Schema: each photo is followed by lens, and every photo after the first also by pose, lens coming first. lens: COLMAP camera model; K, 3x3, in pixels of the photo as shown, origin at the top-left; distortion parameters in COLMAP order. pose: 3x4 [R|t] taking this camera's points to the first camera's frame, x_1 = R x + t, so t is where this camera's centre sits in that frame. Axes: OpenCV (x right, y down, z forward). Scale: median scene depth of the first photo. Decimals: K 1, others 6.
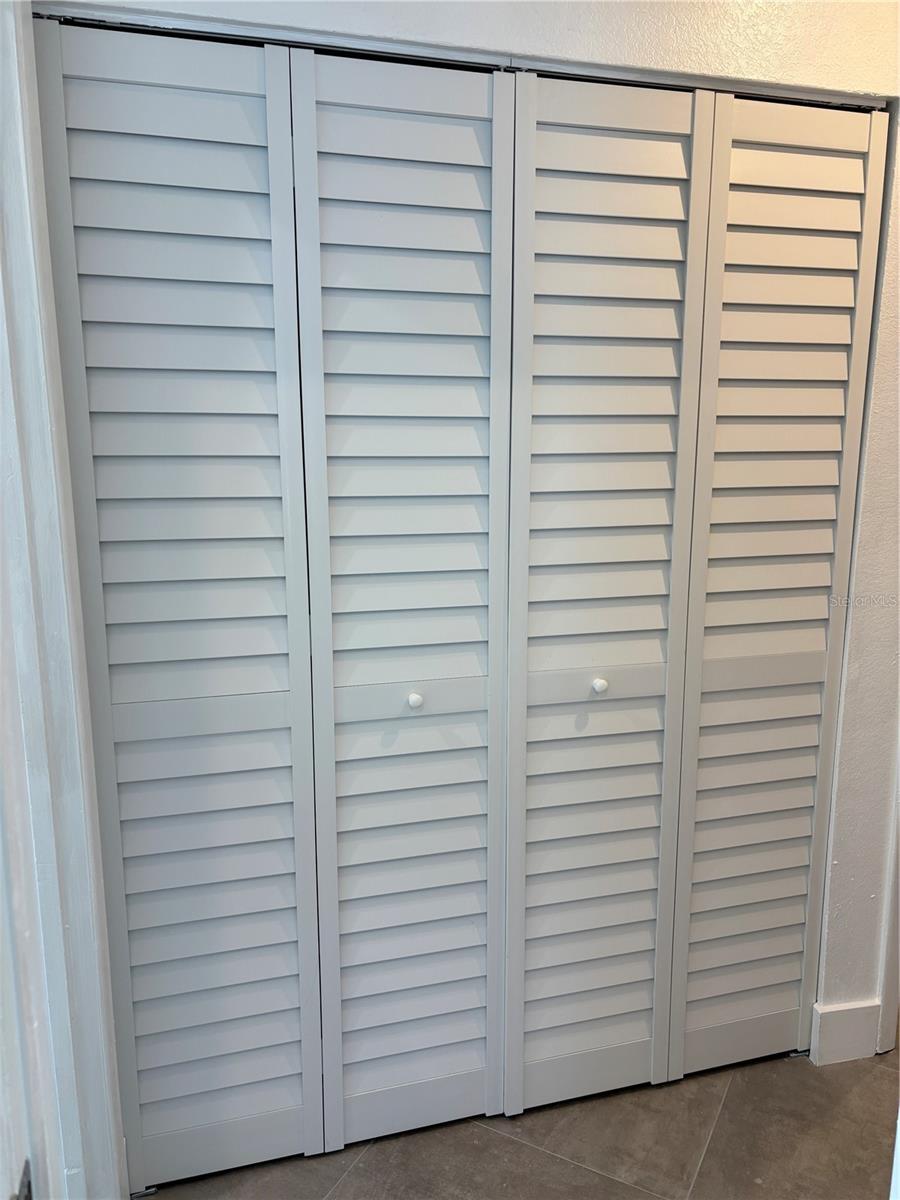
lens RADIAL K [[901.2, 0, 445.8], [0, 901.2, 590.9], [0, 0, 1]] dist [0.057569, -0.057041]
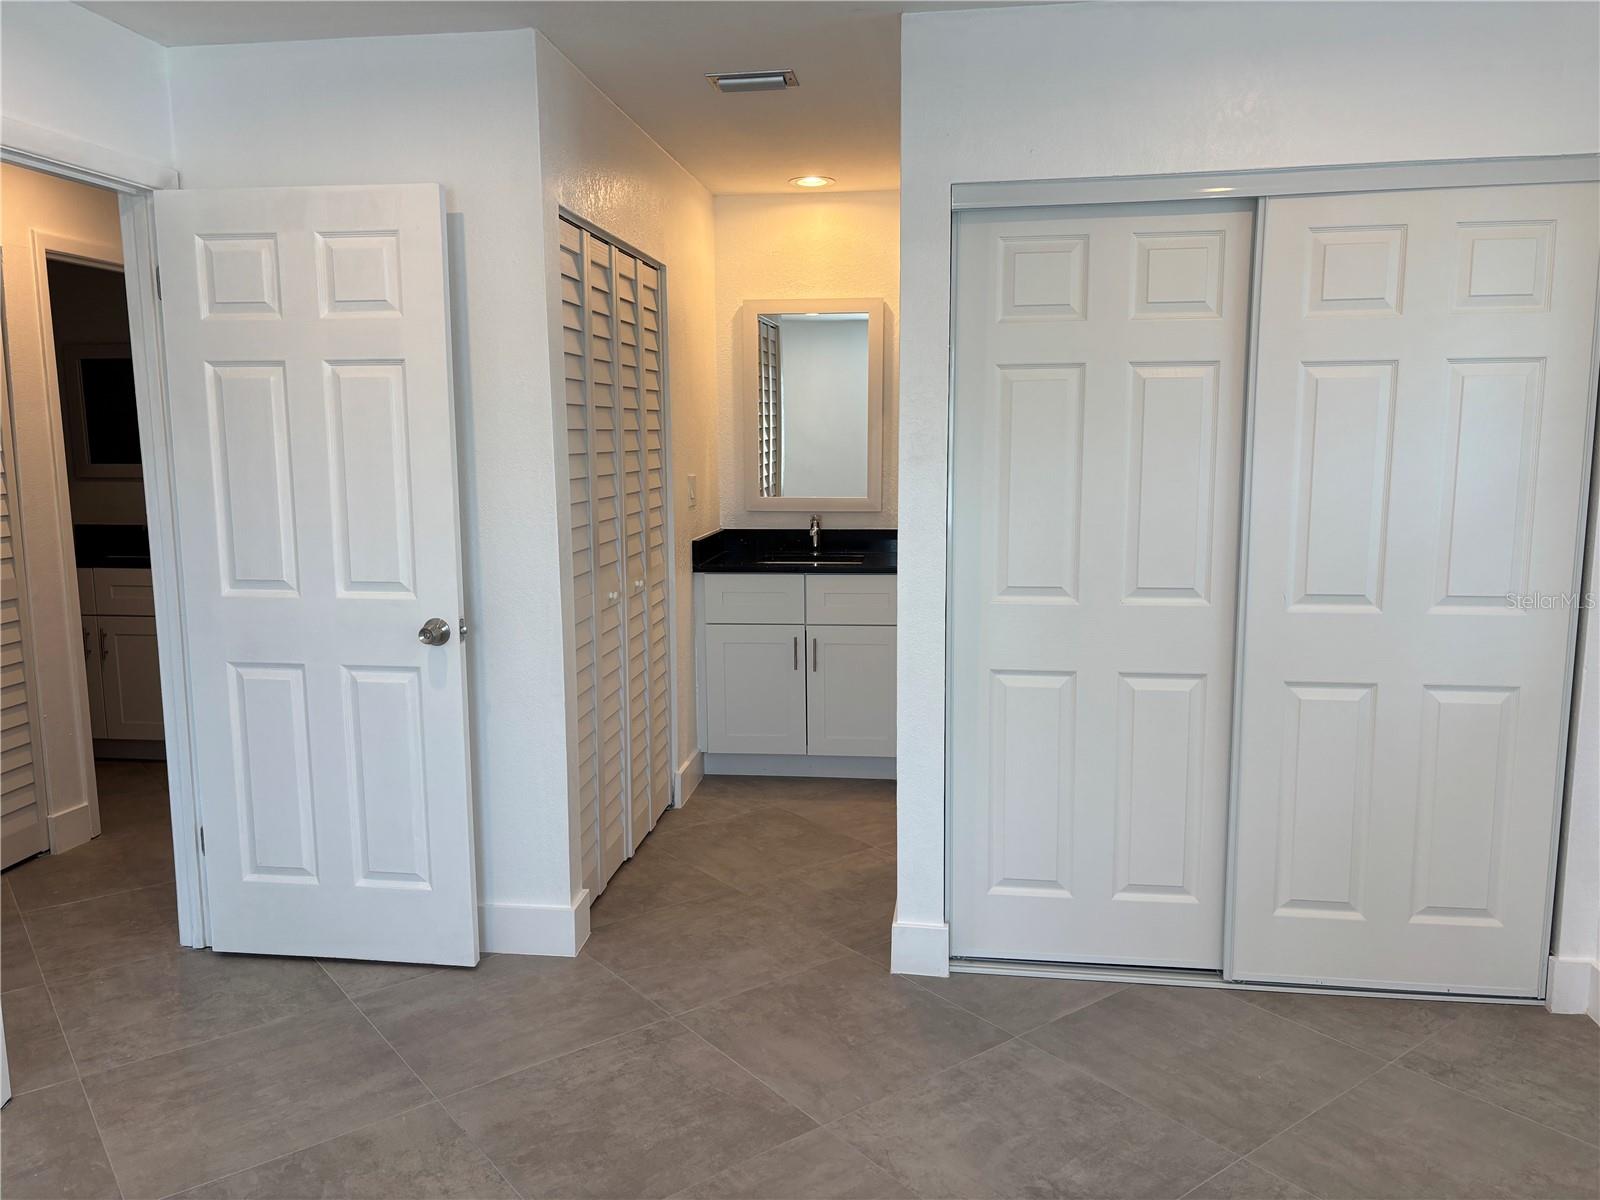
lens RADIAL K [[1201.5, 0, 799.0], [0, 1201.5, 596.0], [0, 0, 1]] dist [0.057569, -0.057041]
pose [[0.377506, -0.125284, 0.917493, -0.913368], [0.172237, 0.983015, 0.063364, 0.184097], [-0.909848, 0.134106, 0.392672, -0.944204]]
